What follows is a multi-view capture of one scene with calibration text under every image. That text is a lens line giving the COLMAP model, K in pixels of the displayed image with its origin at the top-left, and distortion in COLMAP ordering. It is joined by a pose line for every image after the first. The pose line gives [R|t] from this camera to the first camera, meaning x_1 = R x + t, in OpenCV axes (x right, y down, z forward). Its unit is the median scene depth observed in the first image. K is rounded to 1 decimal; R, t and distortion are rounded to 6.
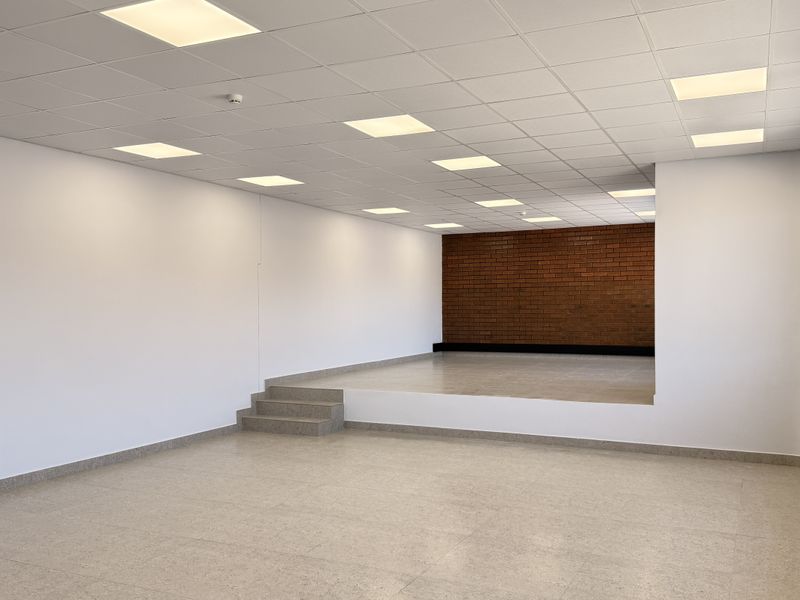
lens RADIAL K [[736.8, 0, 397.0], [0, 736.8, 301.1], [0, 0, 1]] dist [0.161784, -0.346567]
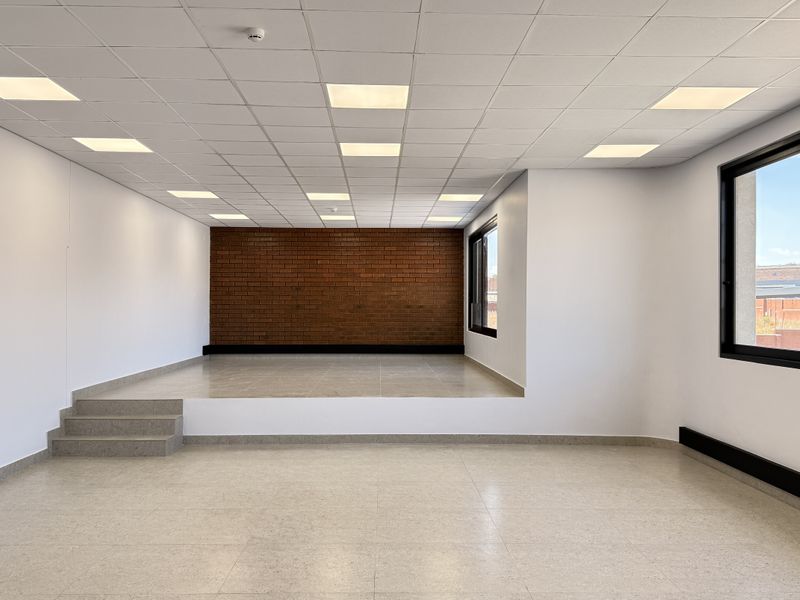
lens RADIAL K [[735.9, 0, 400.0], [0, 735.9, 300.0], [0, 0, 1]] dist [0.159403, -0.340813]
pose [[0.890267, 0.014656, 0.455202, -0.165872], [-0.011639, 0.999888, -0.009430, 0.007329], [-0.455289, 0.003097, 0.890338, 0.083189]]
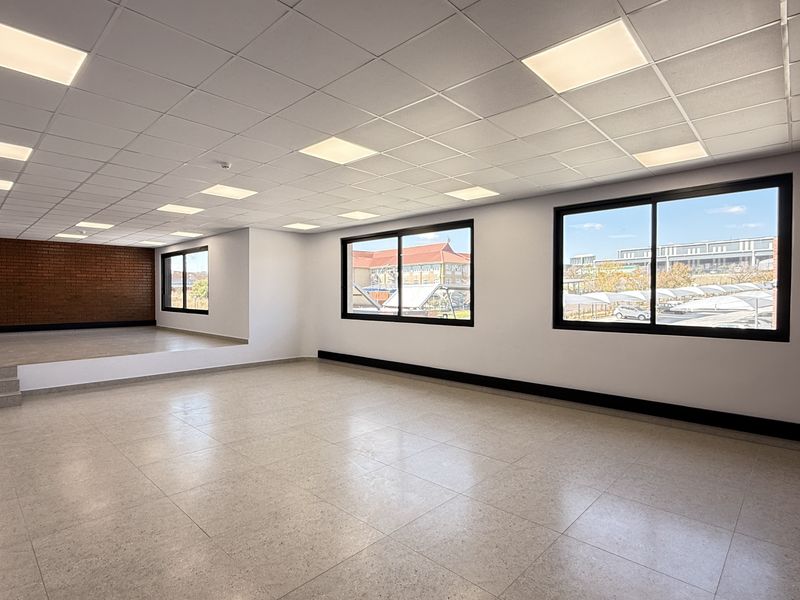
lens RADIAL K [[424.2, 0, 396.9], [0, 424.2, 300.8], [0, 0, 1]] dist [-0.000503, -0.000296]
pose [[0.308885, -0.007155, 0.951072, -0.365348], [-0.007237, 0.999925, 0.009873, 0.002285], [-0.951072, -0.009933, 0.308810, 0.141353]]
